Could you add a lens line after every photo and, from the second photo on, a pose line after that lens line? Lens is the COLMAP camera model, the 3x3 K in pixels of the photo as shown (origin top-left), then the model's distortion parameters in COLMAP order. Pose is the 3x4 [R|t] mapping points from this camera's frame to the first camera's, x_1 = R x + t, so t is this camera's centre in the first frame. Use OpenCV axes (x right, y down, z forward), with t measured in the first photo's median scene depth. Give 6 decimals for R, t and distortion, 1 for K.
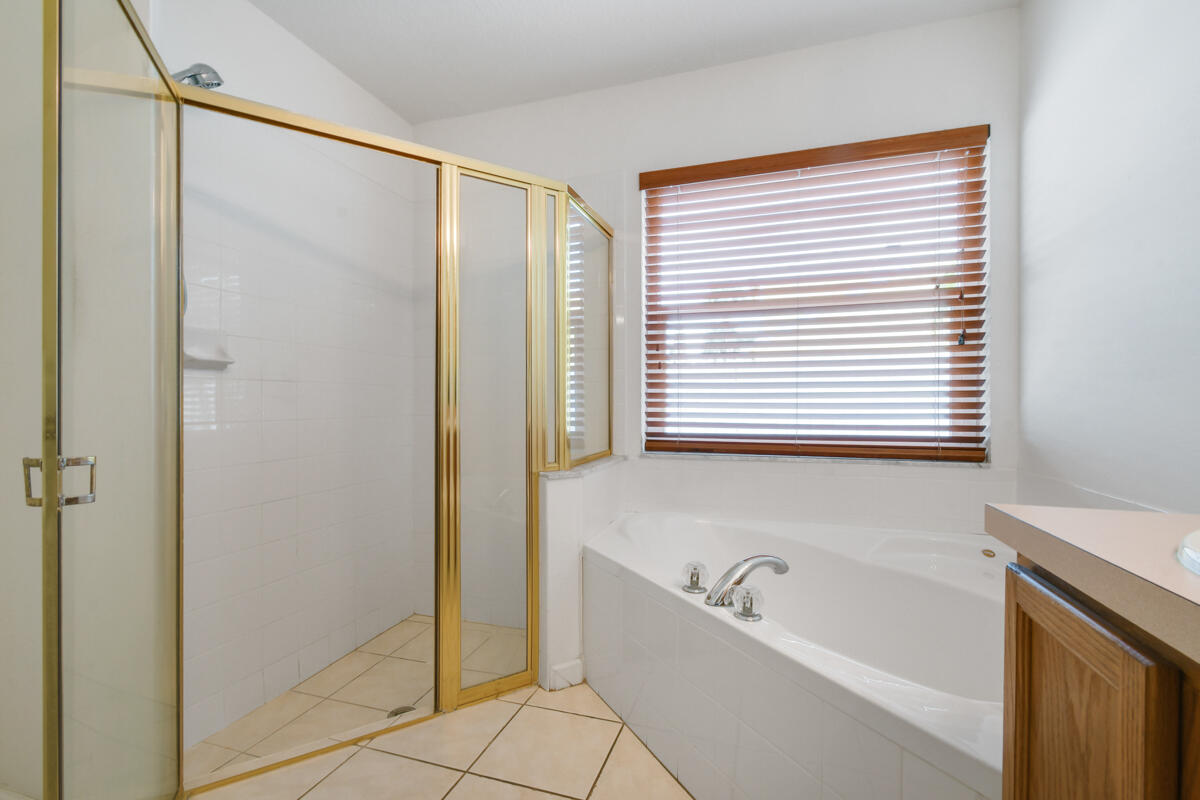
lens RADIAL K [[536.2, 0, 601.9], [0, 536.2, 406.4], [0, 0, 1]] dist [-0.002242, -0.000578]
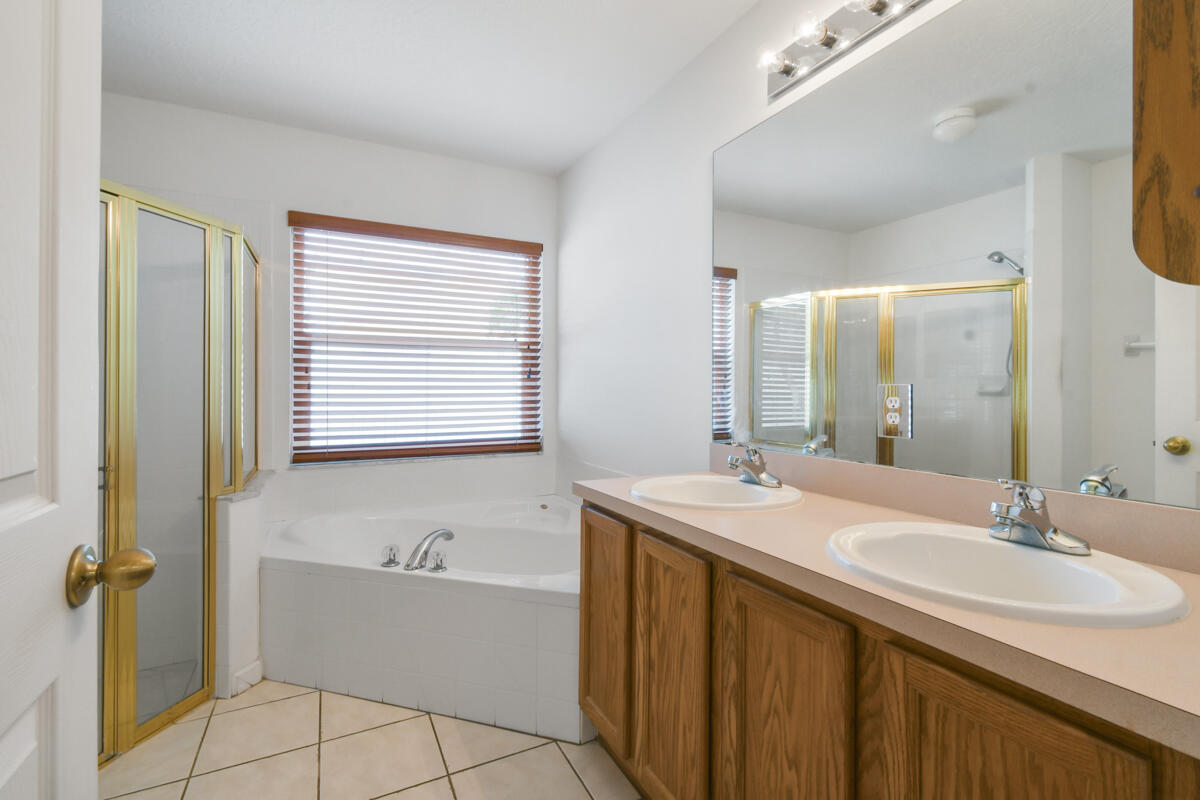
lens RADIAL K [[536.2, 0, 598.7], [0, 536.2, 393.4], [0, 0, 1]] dist [-0.002242, -0.000578]
pose [[0.701710, -0.004634, 0.712448, -0.308426], [0.004616, 0.999987, 0.001957, -0.072088], [-0.712448, 0.001916, 0.701722, -0.255794]]
